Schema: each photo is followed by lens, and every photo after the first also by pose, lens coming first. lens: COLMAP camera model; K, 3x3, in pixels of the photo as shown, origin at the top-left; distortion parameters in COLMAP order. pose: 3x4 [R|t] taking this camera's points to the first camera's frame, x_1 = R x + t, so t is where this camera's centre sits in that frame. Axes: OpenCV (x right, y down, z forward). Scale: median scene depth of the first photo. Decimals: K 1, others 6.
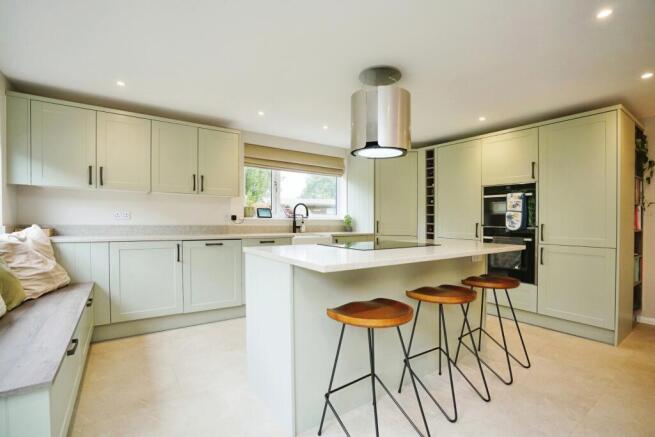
lens RADIAL K [[305.8, 0, 328.8], [0, 305.8, 225.8], [0, 0, 1]] dist [-0.022254, -0.000016]
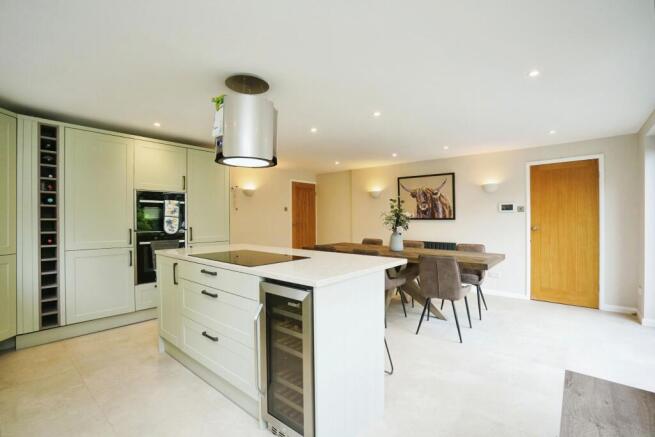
lens RADIAL K [[305.1, 0, 327.2], [0, 305.1, 210.7], [0, 0, 1]] dist [-0.019357, 0.000527]
pose [[-0.233279, 0.007754, 0.972379, -0.603979], [0.012421, 0.999910, -0.004994, -0.057700], [-0.972331, 0.010913, -0.233354, 0.702367]]
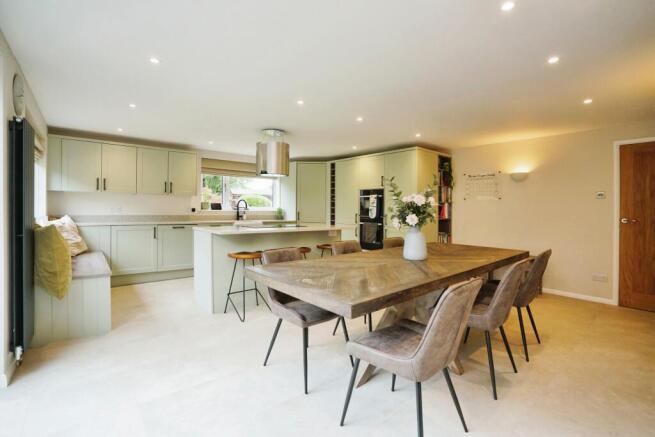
lens RADIAL K [[305.1, 0, 327.2], [0, 305.1, 210.7], [0, 0, 1]] dist [-0.019357, 0.000527]
pose [[0.996992, 0.001366, 0.077492, 0.246740], [-0.000442, 0.999929, -0.011931, -0.006641], [-0.077503, 0.011861, 0.996922, -0.572266]]
